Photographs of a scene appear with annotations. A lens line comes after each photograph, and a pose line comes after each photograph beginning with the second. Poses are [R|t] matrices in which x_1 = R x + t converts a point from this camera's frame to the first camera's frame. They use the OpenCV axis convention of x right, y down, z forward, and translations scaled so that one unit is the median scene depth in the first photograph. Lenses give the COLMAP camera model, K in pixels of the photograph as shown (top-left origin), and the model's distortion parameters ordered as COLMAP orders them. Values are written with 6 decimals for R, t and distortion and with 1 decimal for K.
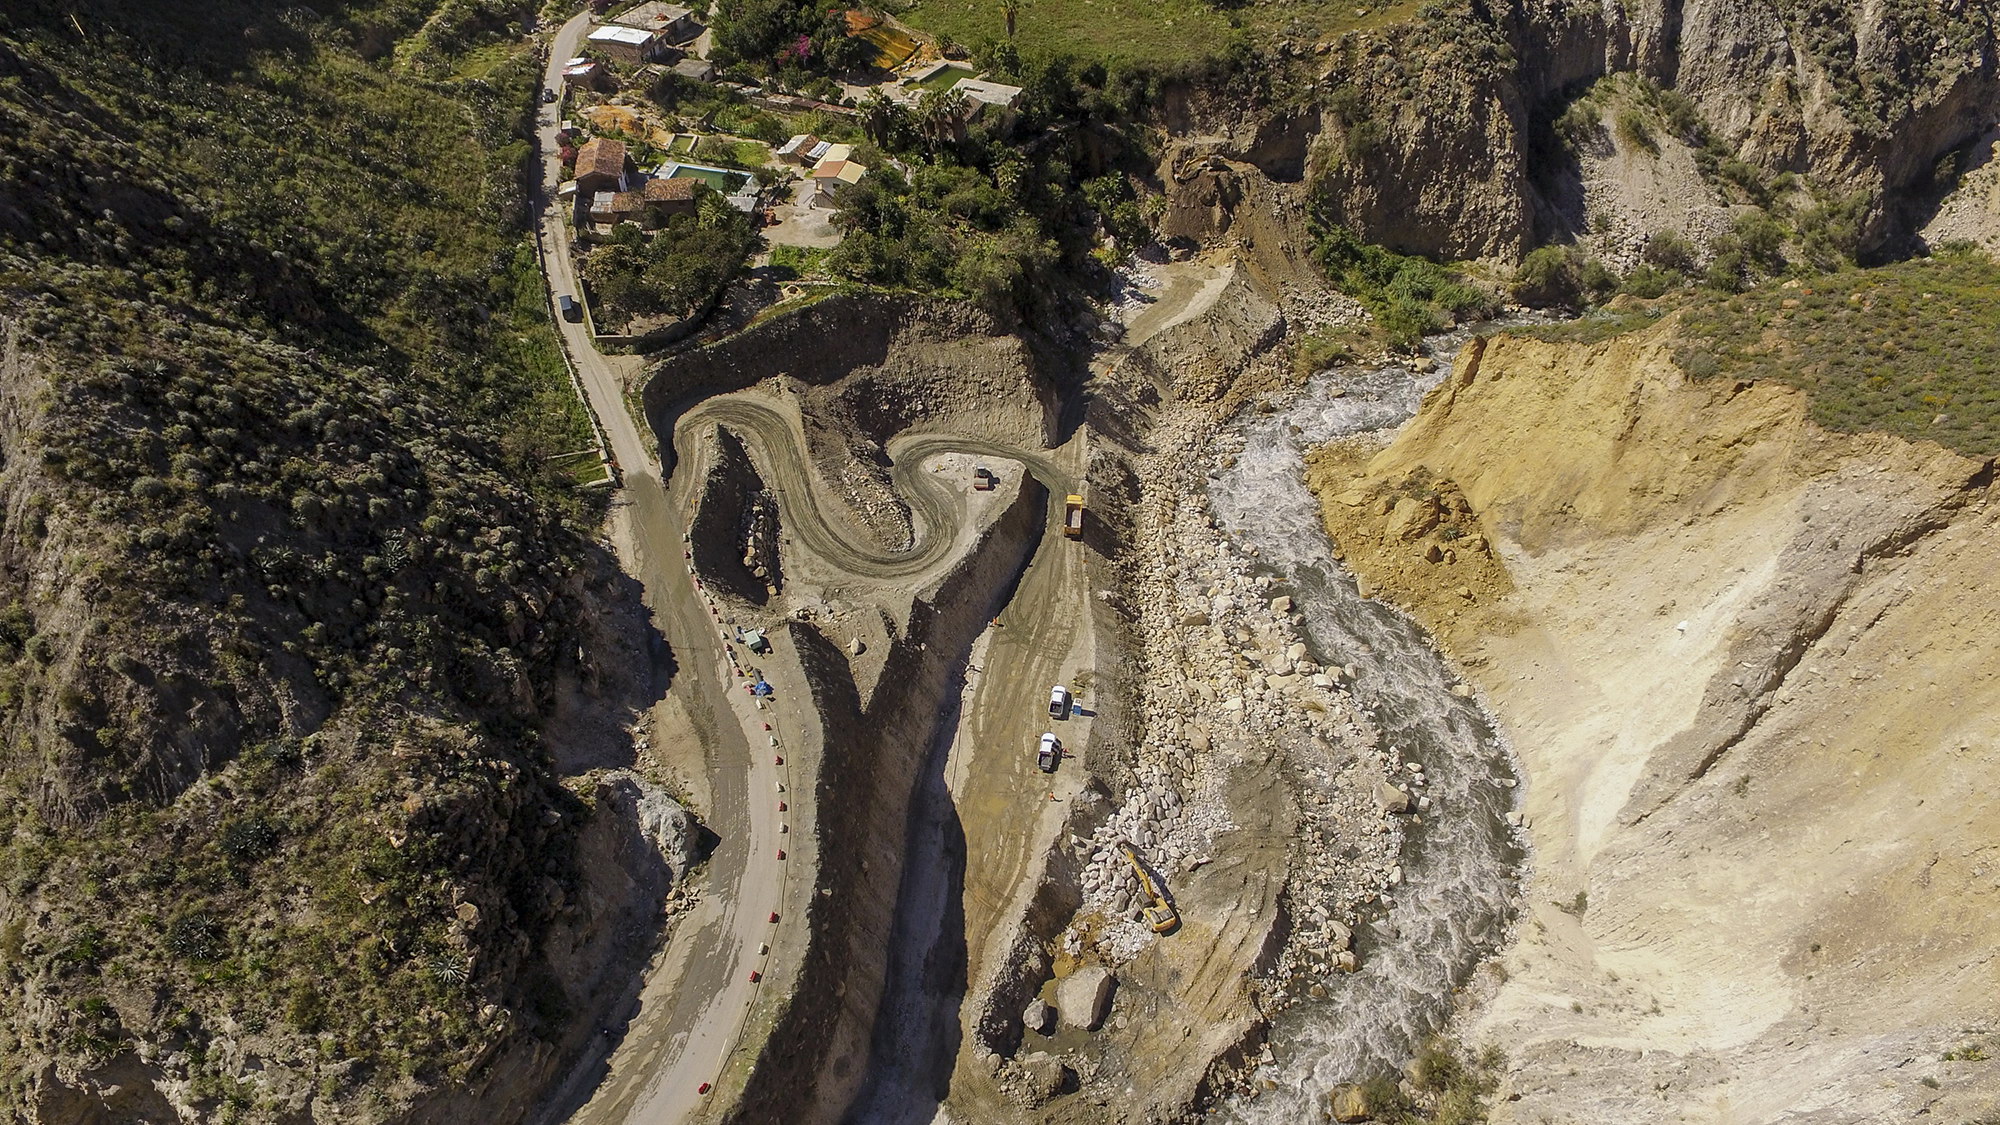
lens RADIAL K [[1144.0, 0, 992.0], [0, 1144.0, 572.8], [0, 0, 1]] dist [-0.005042, 0.009224]
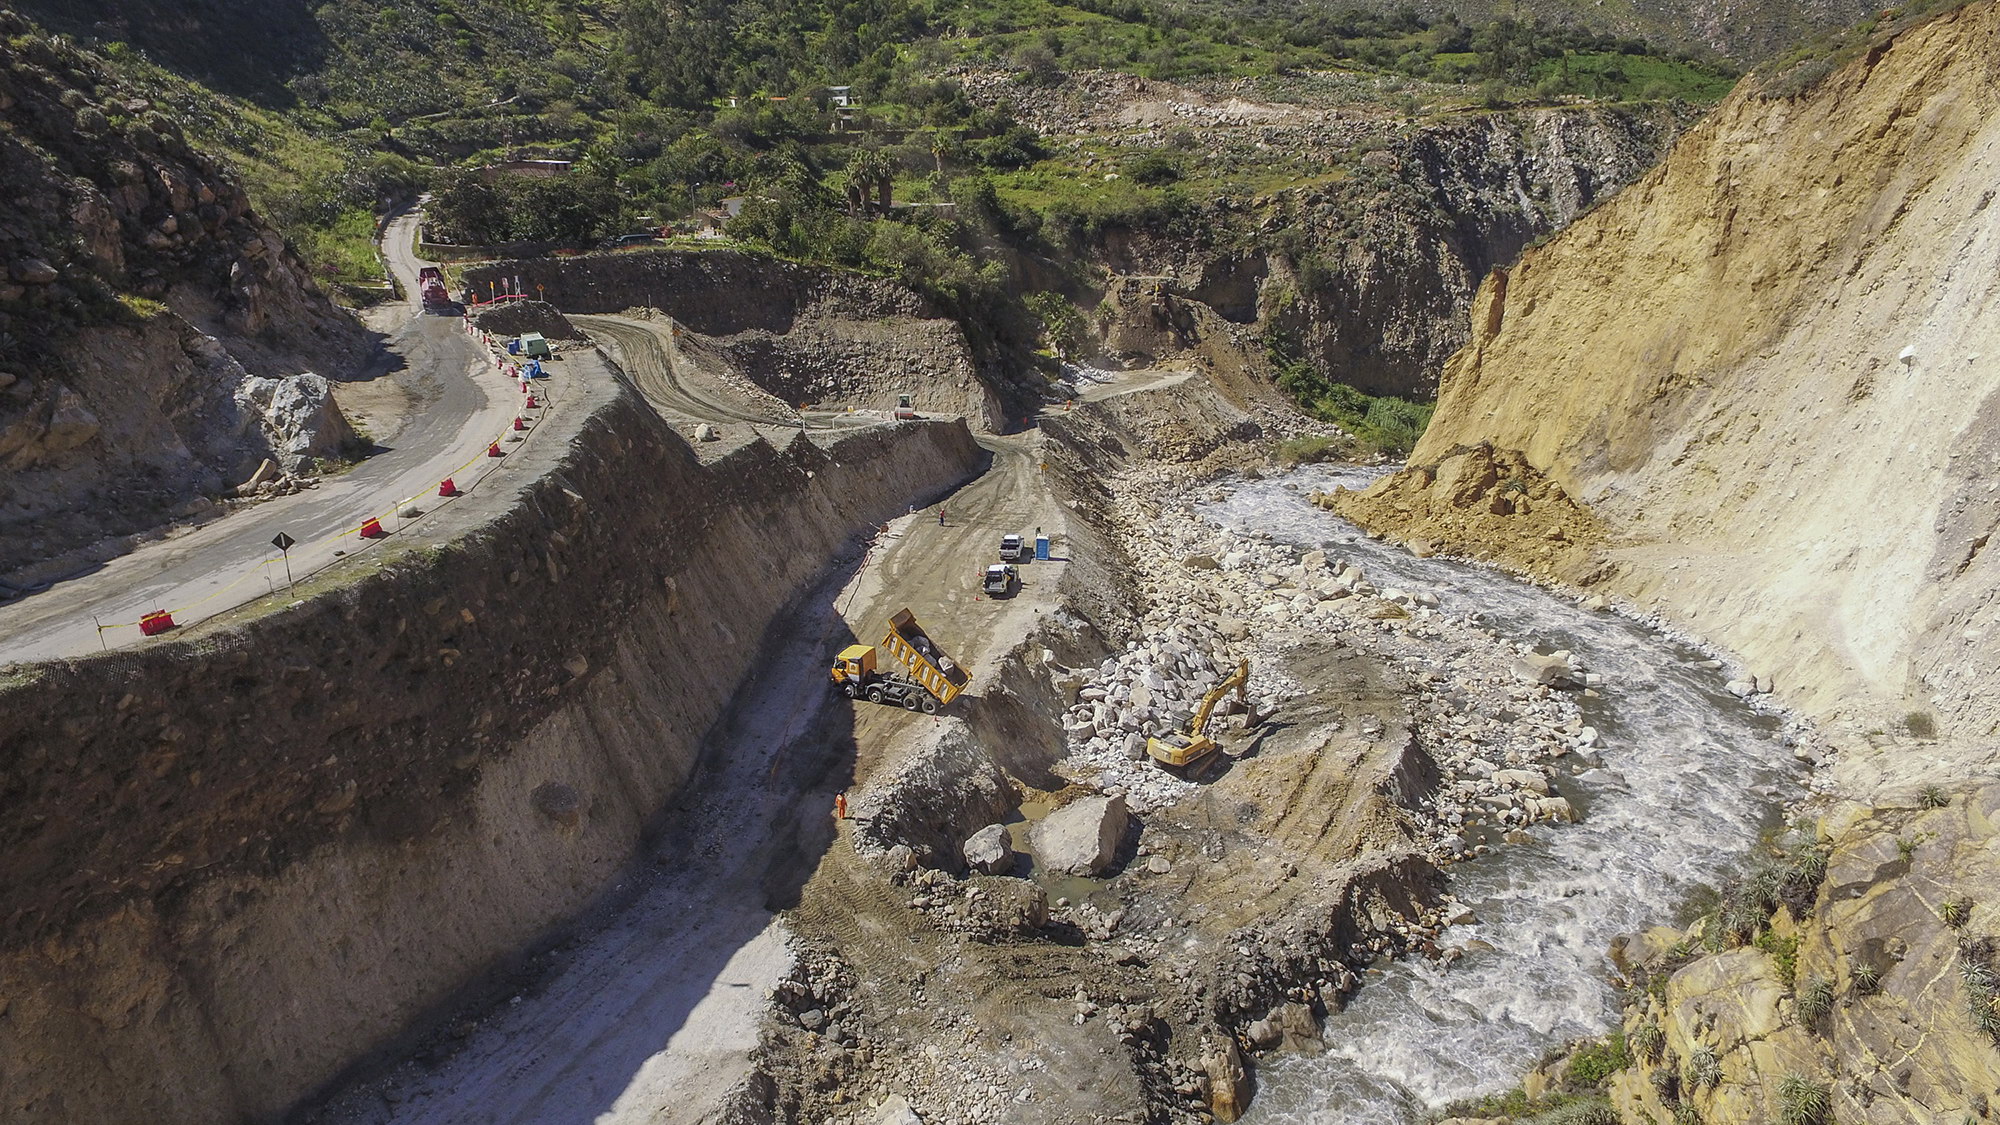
lens RADIAL K [[1144.0, 0, 992.9], [0, 1144.0, 592.8], [0, 0, 1]] dist [-0.005042, 0.009224]
pose [[0.998919, -0.017443, 0.043082, 0.013830], [0.034094, 0.904955, -0.424138, 0.335452], [-0.031589, 0.425149, 0.904572, 0.333839]]
